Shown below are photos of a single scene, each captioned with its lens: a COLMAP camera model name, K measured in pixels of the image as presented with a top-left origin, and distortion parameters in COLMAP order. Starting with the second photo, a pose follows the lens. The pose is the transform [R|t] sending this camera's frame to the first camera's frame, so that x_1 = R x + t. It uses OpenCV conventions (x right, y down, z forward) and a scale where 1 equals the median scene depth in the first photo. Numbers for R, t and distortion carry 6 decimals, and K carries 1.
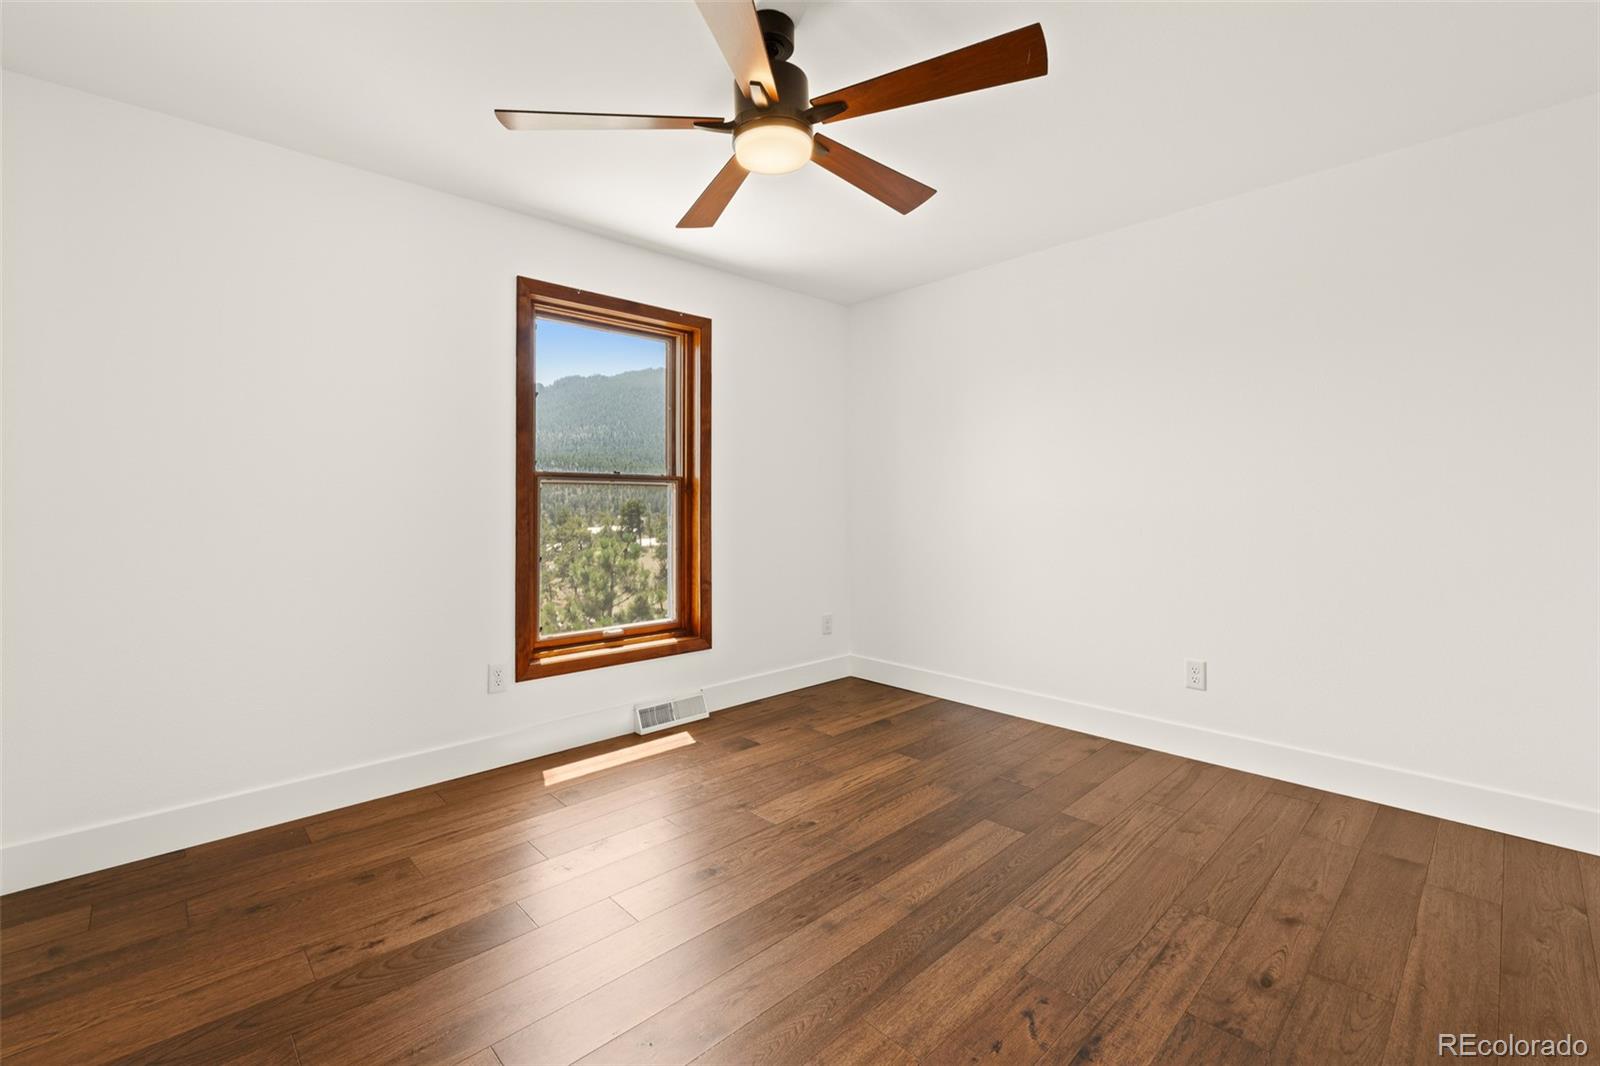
lens RADIAL K [[690.8, 0, 797.9], [0, 690.8, 488.7], [0, 0, 1]] dist [-0.005209, -0.000506]
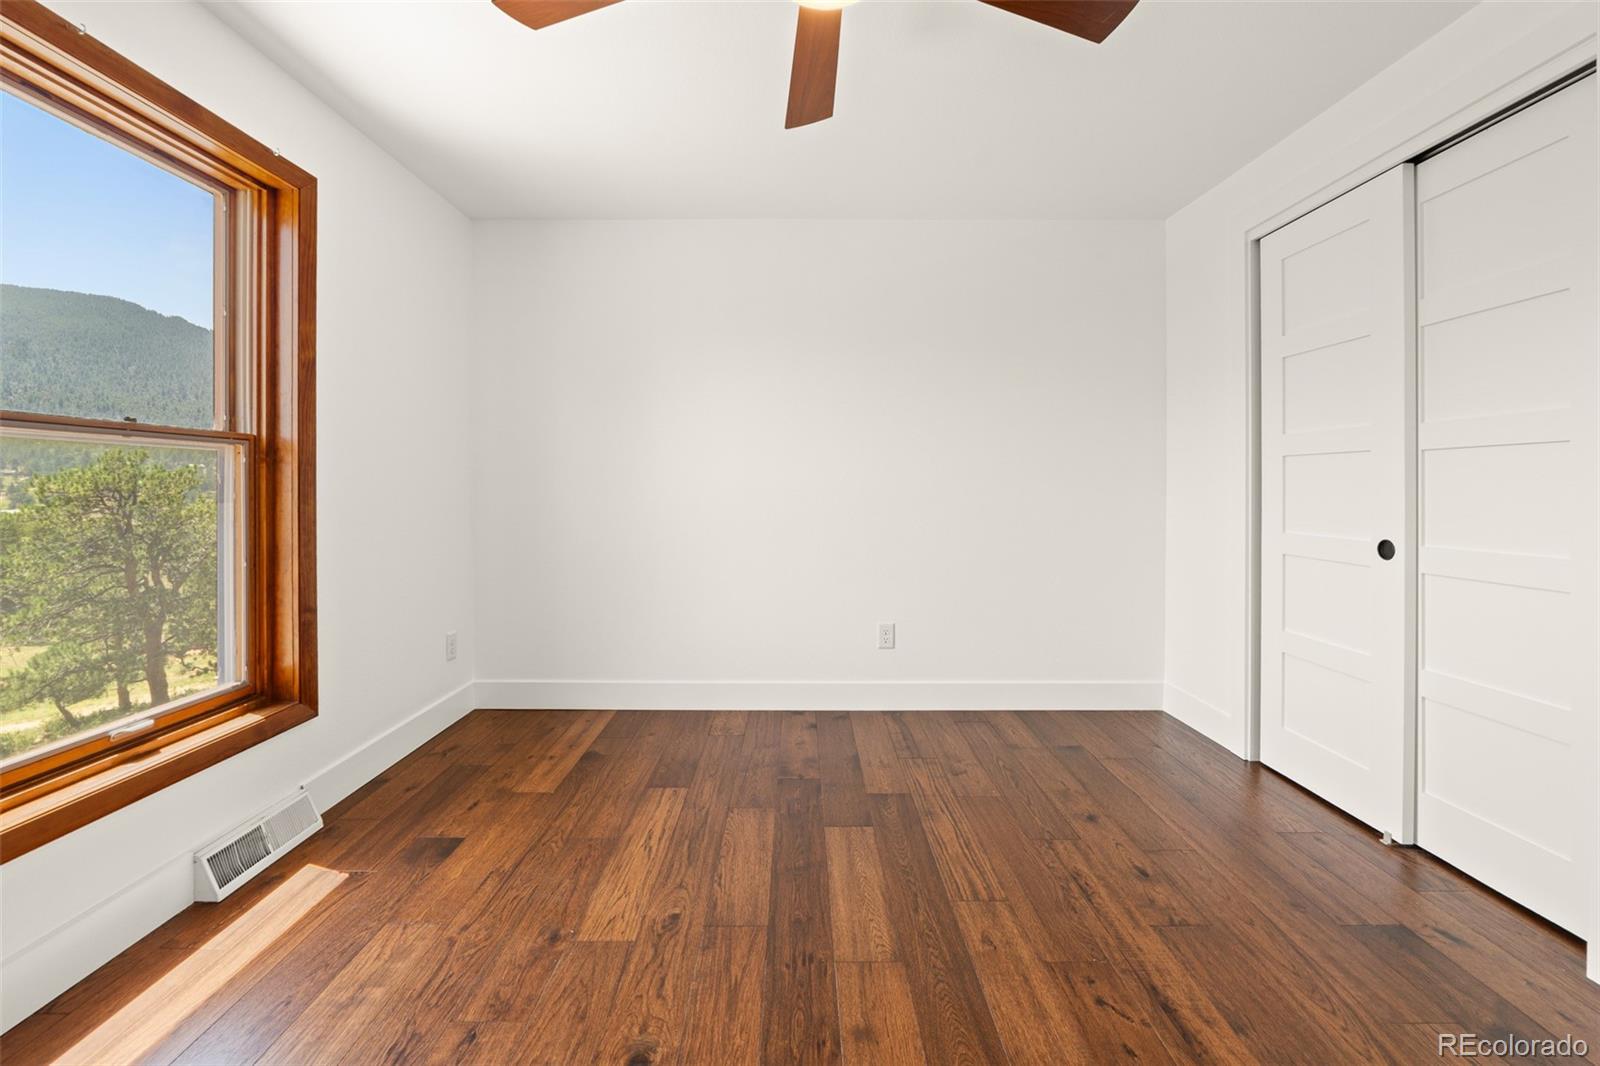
lens RADIAL K [[690.8, 0, 797.9], [0, 690.8, 488.7], [0, 0, 1]] dist [-0.005209, -0.000506]
pose [[0.687807, -0.001100, 0.725893, -0.318631], [-0.018124, 0.999661, 0.018688, 0.010419], [-0.725668, -0.026010, 0.687553, 0.311461]]
